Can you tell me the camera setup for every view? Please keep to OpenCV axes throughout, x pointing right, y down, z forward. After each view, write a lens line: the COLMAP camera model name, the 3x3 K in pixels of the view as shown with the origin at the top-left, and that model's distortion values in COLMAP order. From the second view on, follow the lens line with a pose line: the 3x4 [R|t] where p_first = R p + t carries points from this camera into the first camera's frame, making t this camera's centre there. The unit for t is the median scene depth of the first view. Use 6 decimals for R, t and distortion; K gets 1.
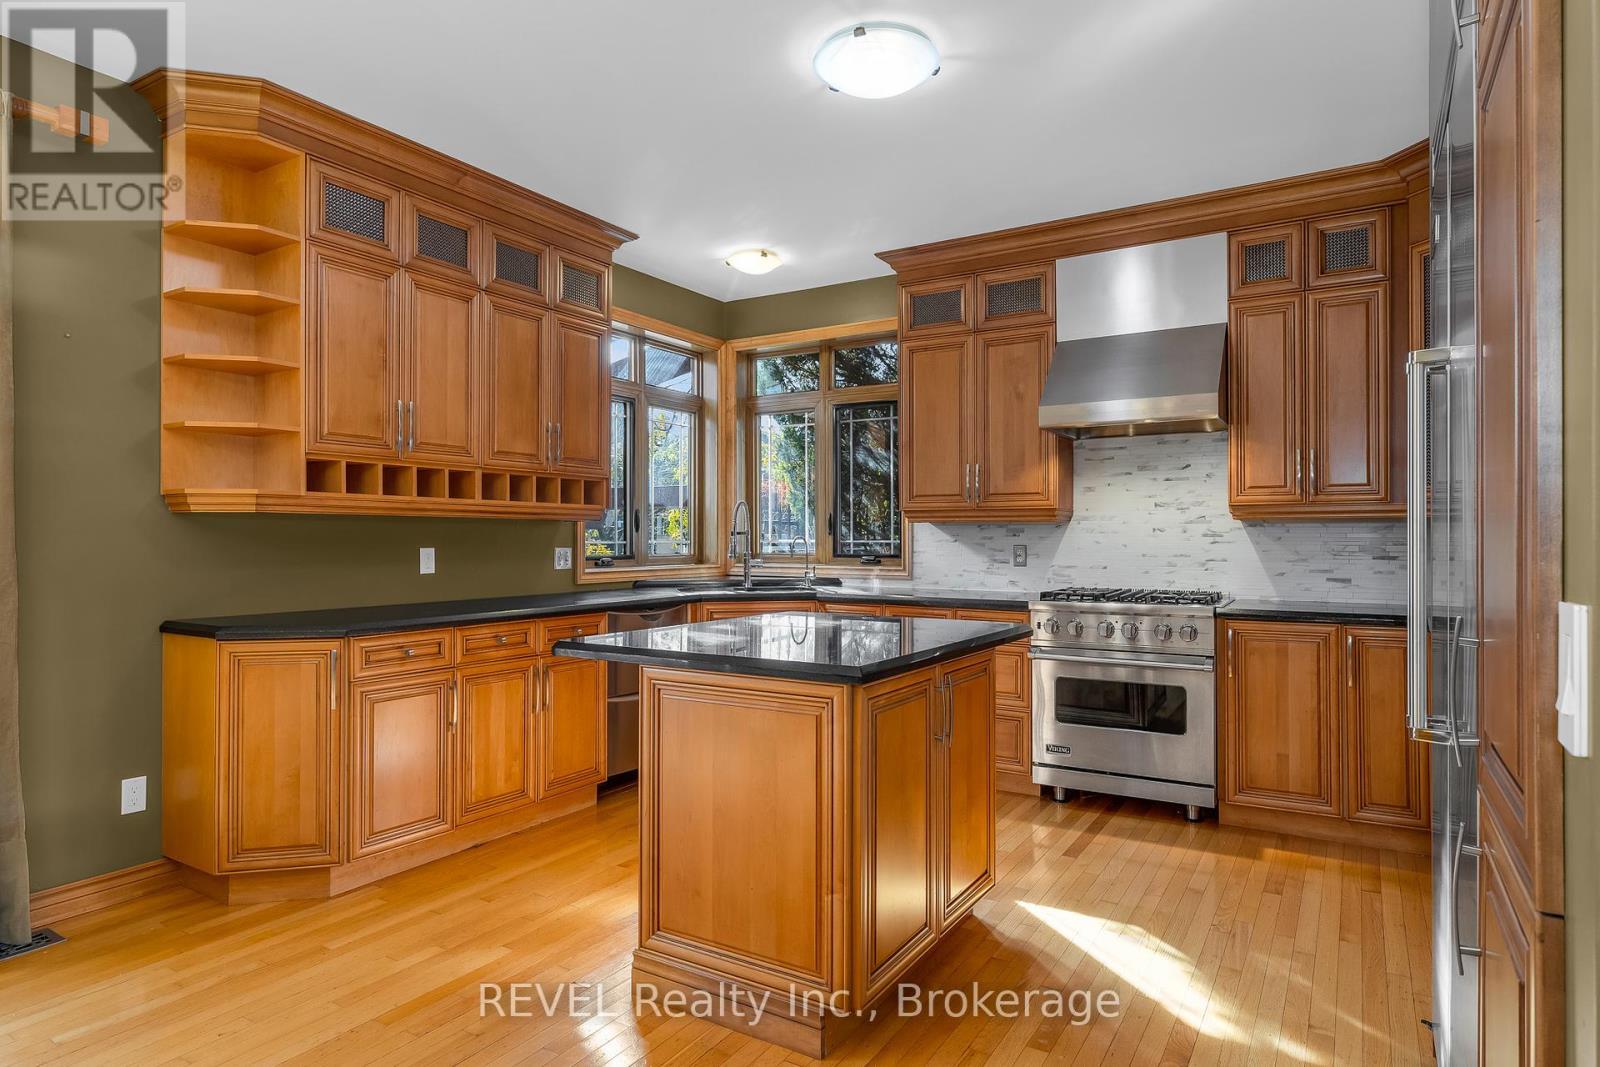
lens RADIAL K [[933.3, 0, 837.1], [0, 933.3, 534.1], [0, 0, 1]] dist [-0.012661, 0.000170]
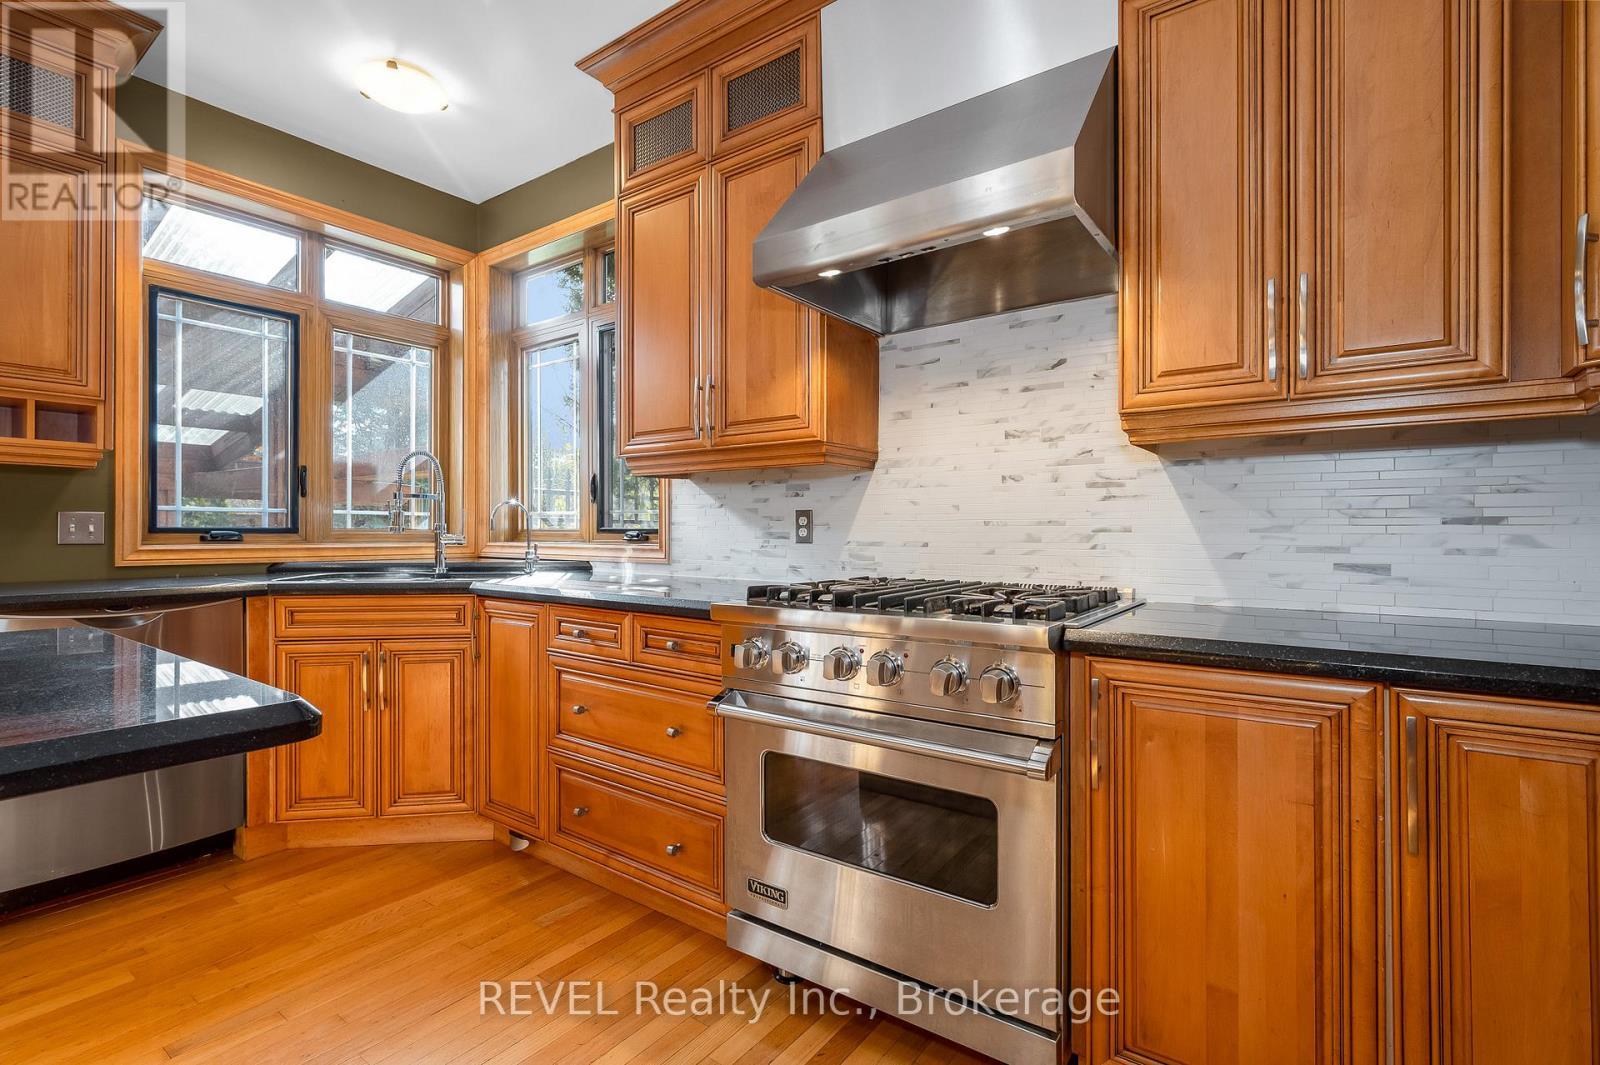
lens RADIAL K [[712.3, 0, 812.6], [0, 712.3, 536.3], [0, 0, 1]] dist [-0.006631, 0.001737]
pose [[0.991368, 0.000697, -0.131104, 0.284919], [0.000006, 0.999986, 0.005360, 0.028967], [0.131106, -0.005314, 0.991354, 0.557767]]
